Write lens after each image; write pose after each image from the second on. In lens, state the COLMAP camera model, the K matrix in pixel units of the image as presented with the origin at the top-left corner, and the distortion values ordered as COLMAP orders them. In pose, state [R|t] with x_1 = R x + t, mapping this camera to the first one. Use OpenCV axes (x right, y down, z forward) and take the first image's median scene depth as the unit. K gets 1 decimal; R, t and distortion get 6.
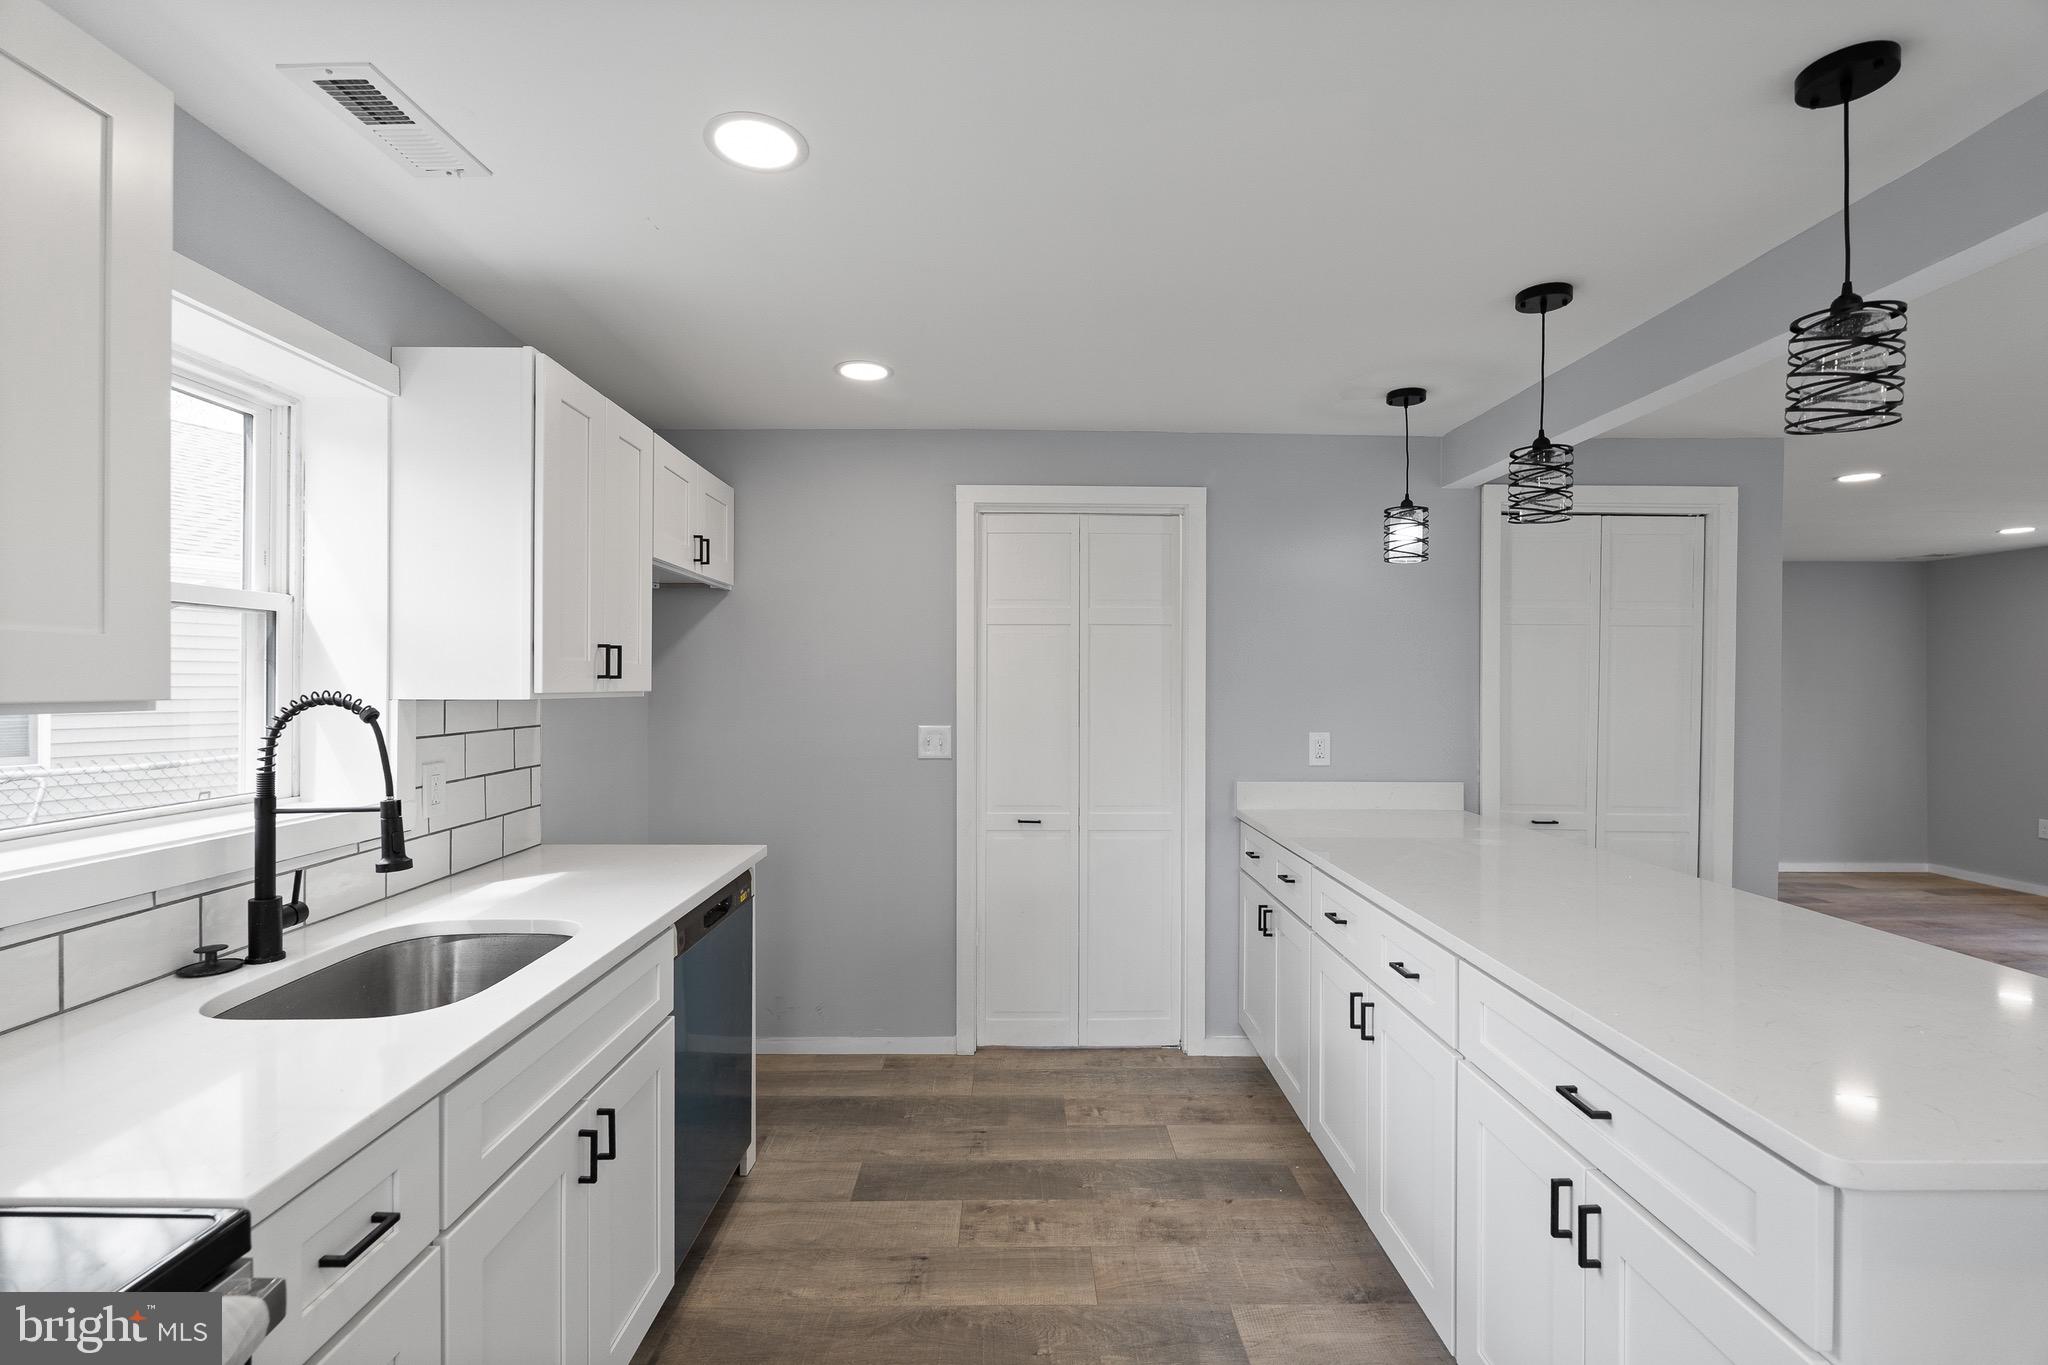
lens RADIAL K [[910.5, 0, 1018.2], [0, 910.5, 681.2], [0, 0, 1]] dist [-0.005767, 0.000922]
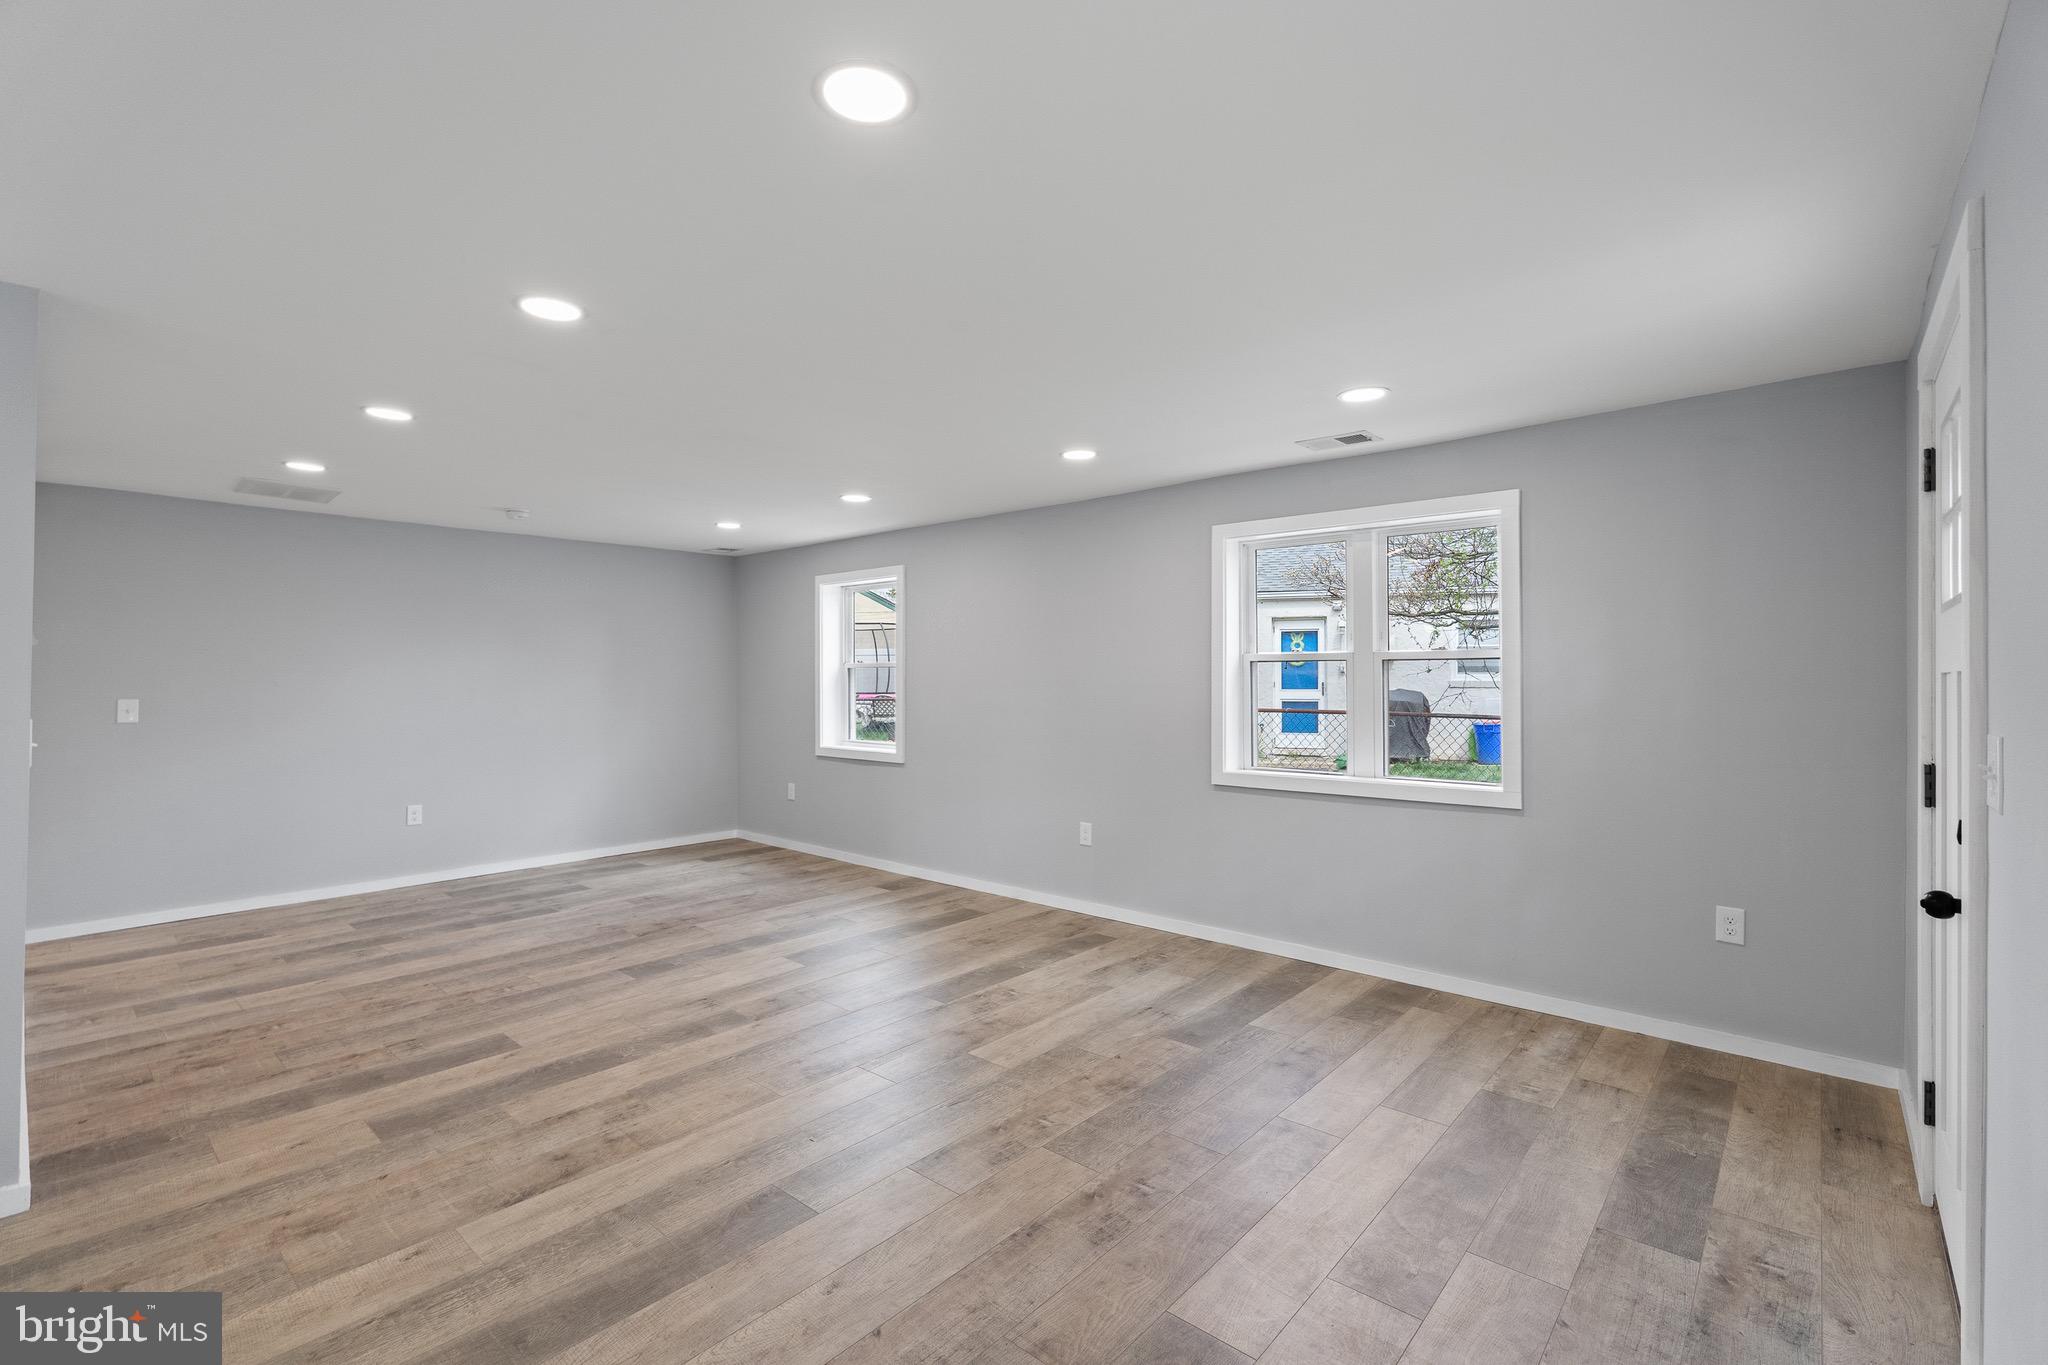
lens RADIAL K [[910.5, 0, 1021.9], [0, 910.5, 668.3], [0, 0, 1]] dist [-0.005767, 0.000922]
pose [[0.671459, 0.002341, 0.741038, 0.971731], [0.002173, 0.999984, -0.005128, 0.025675], [-0.741038, 0.005054, 0.671444, -0.000891]]
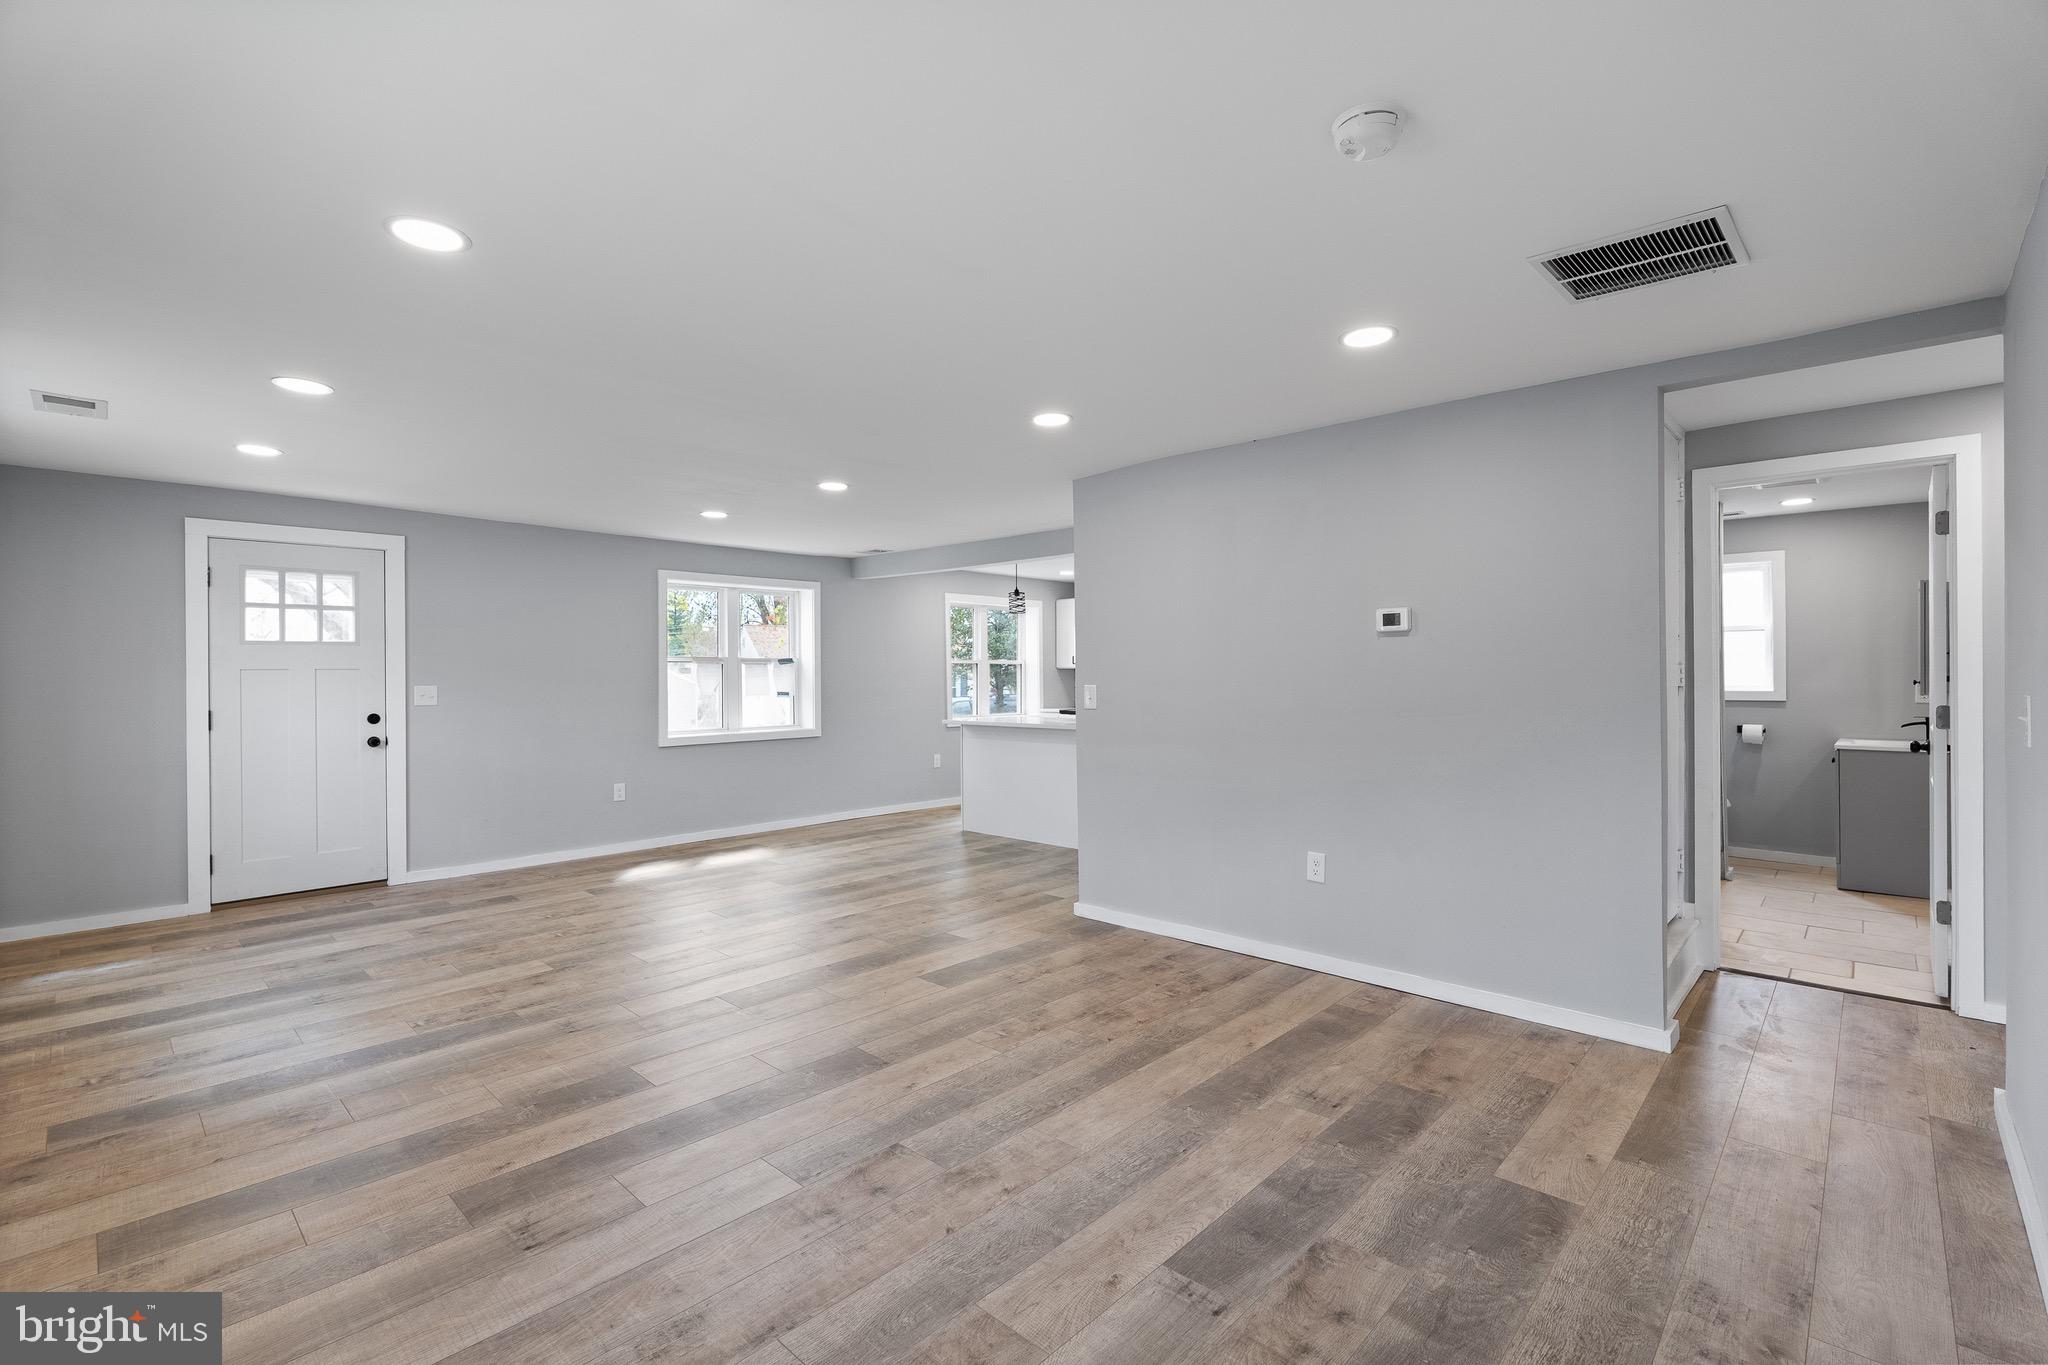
lens RADIAL K [[910.5, 0, 1025.2], [0, 910.5, 666.9], [0, 0, 1]] dist [-0.005767, 0.000922]
pose [[-0.697362, -0.006589, -0.716688, 2.230976], [0.004593, 0.999896, -0.013663, 0.053947], [0.716704, -0.012820, -0.697260, 2.251389]]
